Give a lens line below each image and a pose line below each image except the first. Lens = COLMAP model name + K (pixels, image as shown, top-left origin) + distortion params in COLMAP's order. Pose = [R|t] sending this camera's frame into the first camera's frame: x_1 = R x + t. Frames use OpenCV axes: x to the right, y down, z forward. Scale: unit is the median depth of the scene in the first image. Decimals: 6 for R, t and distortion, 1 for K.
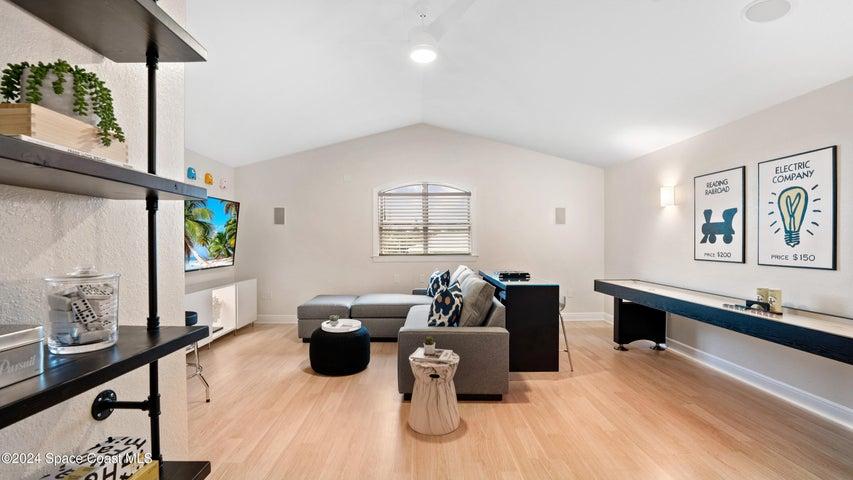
lens RADIAL K [[368.2, 0, 425.4], [0, 368.2, 242.2], [0, 0, 1]] dist [-0.017097, 0.000488]
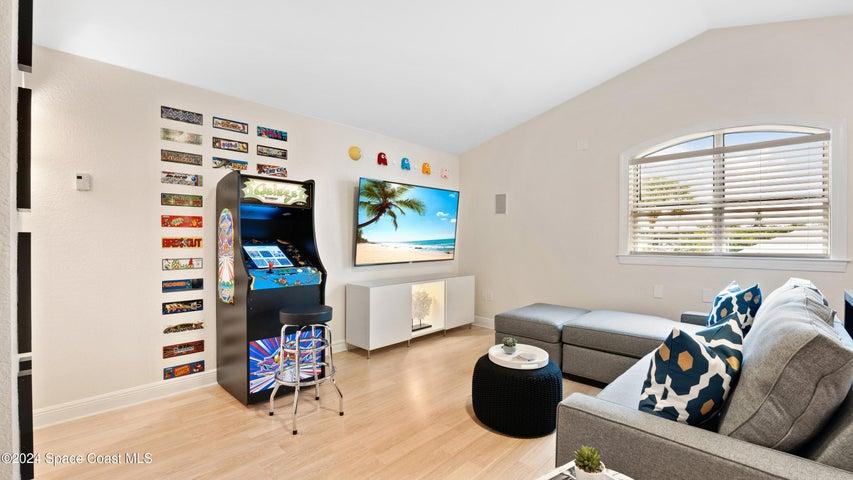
lens RADIAL K [[368.2, 0, 428.5], [0, 368.2, 241.4], [0, 0, 1]] dist [-0.017097, 0.000488]
pose [[0.712925, 0.008248, -0.701192, 0.120628], [-0.005986, 0.999966, 0.005677, 0.018990], [0.701215, 0.000150, 0.712950, 0.425858]]
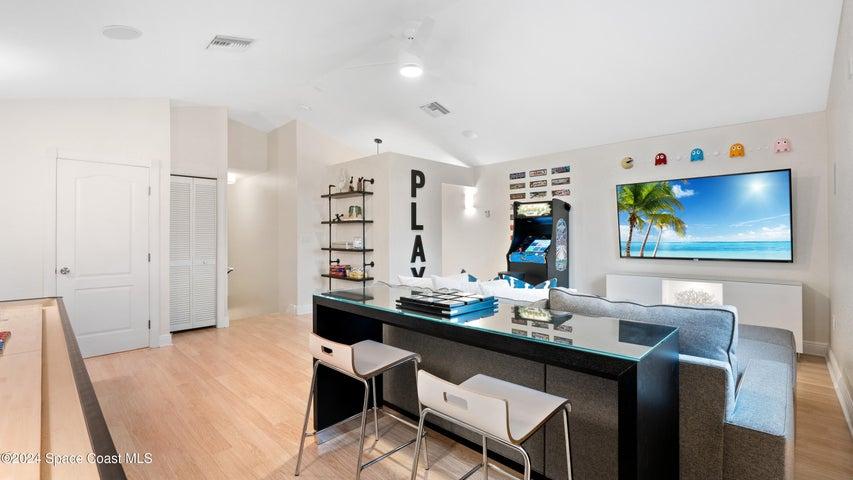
lens RADIAL K [[368.2, 0, 426.4], [0, 368.2, 235.9], [0, 0, 1]] dist [-0.017097, 0.000488]
pose [[-0.710397, 0.009831, -0.703733, 0.559445], [0.006471, 0.999951, 0.007436, 0.009805], [0.703771, 0.000729, -0.710426, 1.342089]]
